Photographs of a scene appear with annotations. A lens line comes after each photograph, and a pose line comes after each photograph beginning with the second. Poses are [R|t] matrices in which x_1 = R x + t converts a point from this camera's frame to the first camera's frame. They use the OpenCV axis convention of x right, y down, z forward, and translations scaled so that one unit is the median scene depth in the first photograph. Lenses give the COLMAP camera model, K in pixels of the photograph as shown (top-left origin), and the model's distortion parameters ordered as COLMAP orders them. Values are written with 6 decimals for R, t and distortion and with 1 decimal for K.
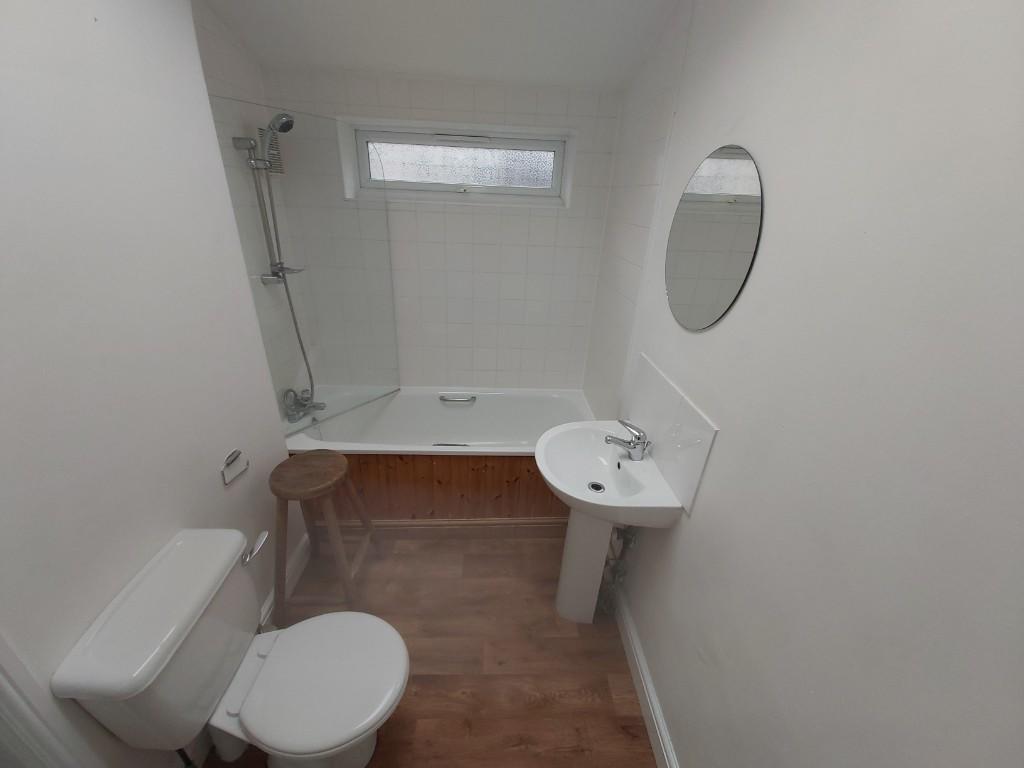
lens RADIAL K [[409.7, 0, 512.0], [0, 409.7, 384.0], [0, 0, 1]] dist [0.021596, 0.000020]
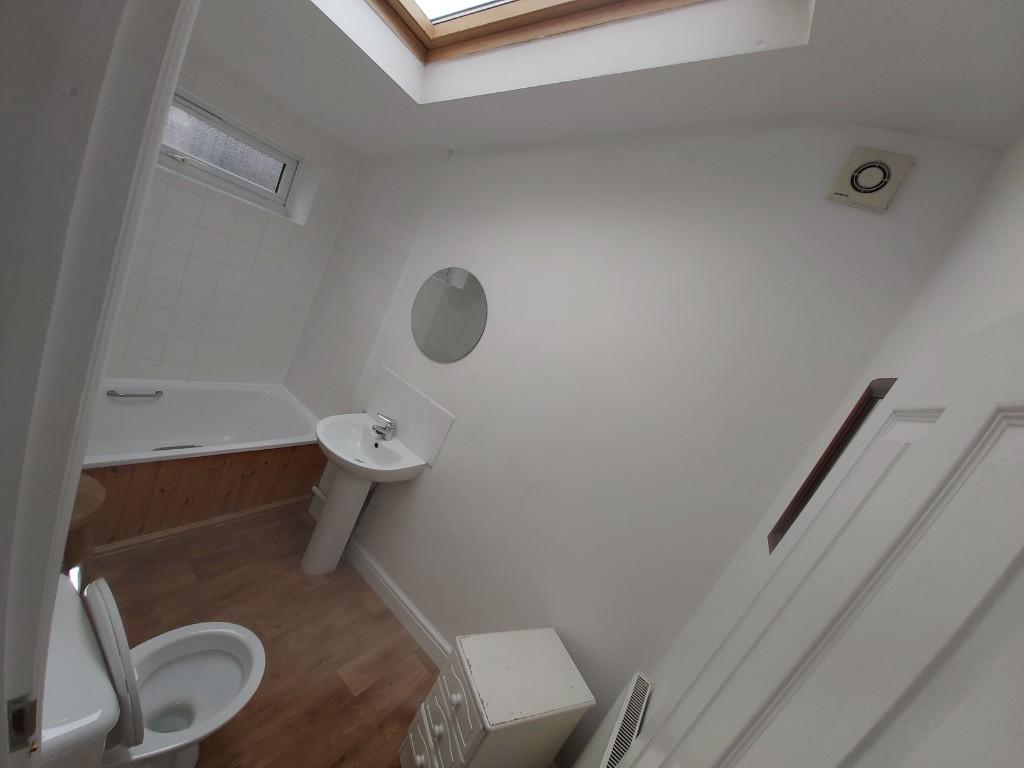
lens RADIAL K [[409.7, 0, 512.0], [0, 409.7, 384.0], [0, 0, 1]] dist [0.021596, 0.000020]
pose [[0.518180, 0.015935, 0.855123, -0.649402], [-0.057040, 0.998244, 0.015963, -0.056829], [-0.853367, -0.057048, 0.518179, -0.117908]]
